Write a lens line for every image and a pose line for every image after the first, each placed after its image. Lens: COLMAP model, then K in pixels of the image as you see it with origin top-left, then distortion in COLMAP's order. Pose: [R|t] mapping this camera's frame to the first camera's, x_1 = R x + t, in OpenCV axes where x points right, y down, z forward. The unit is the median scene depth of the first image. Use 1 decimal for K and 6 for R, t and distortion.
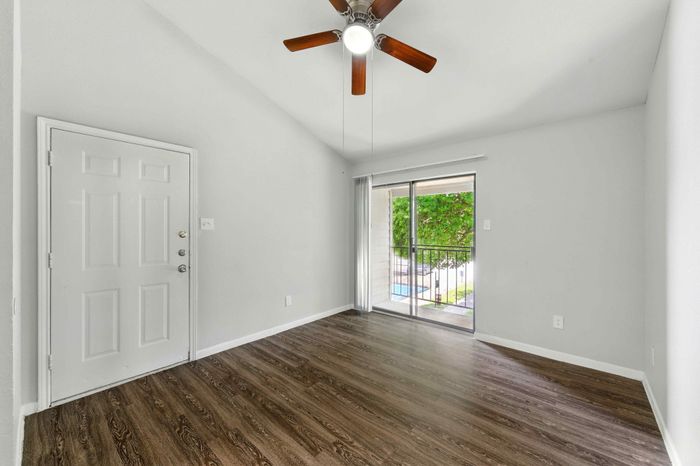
lens RADIAL K [[276.7, 0, 349.1], [0, 276.7, 232.1], [0, 0, 1]] dist [0.014988, 0.000047]
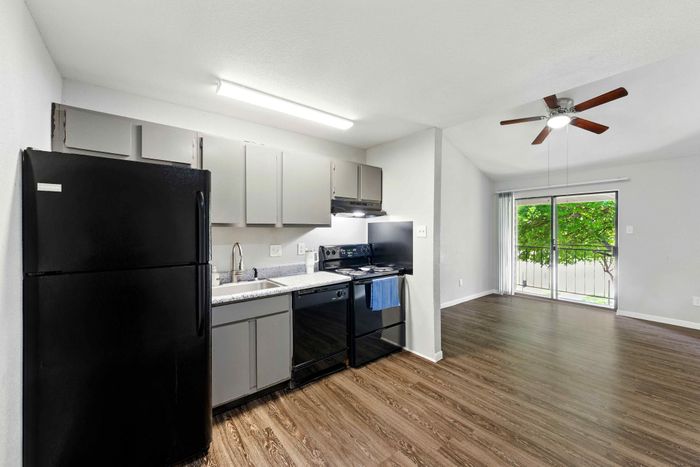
lens RADIAL K [[276.7, 0, 355.9], [0, 276.7, 231.8], [0, 0, 1]] dist [0.014988, 0.000047]
pose [[0.984246, -0.000984, -0.176799, -0.521698], [0.000739, 0.999999, -0.001456, -0.013739], [0.176800, 0.001303, 0.984246, -0.524129]]
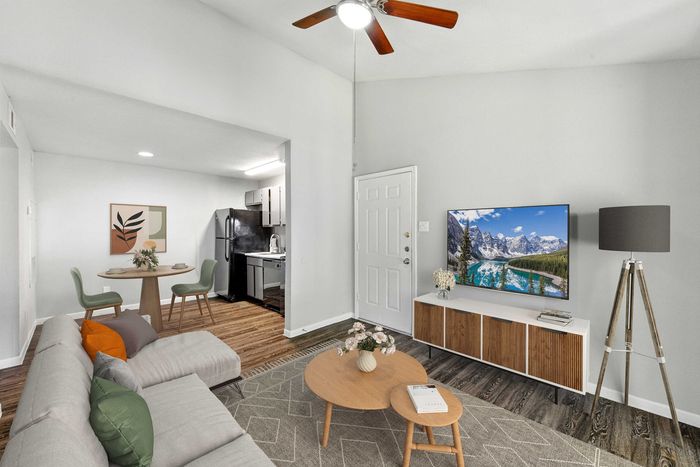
lens RADIAL K [[276.7, 0, 349.9], [0, 276.7, 233.2], [0, 0, 1]] dist [0.014988, 0.000047]
pose [[-0.076268, -0.002086, -0.997085, 0.523617], [-0.009577, 0.999953, -0.001359, 0.003422], [0.997041, 0.009445, -0.076284, 0.618194]]
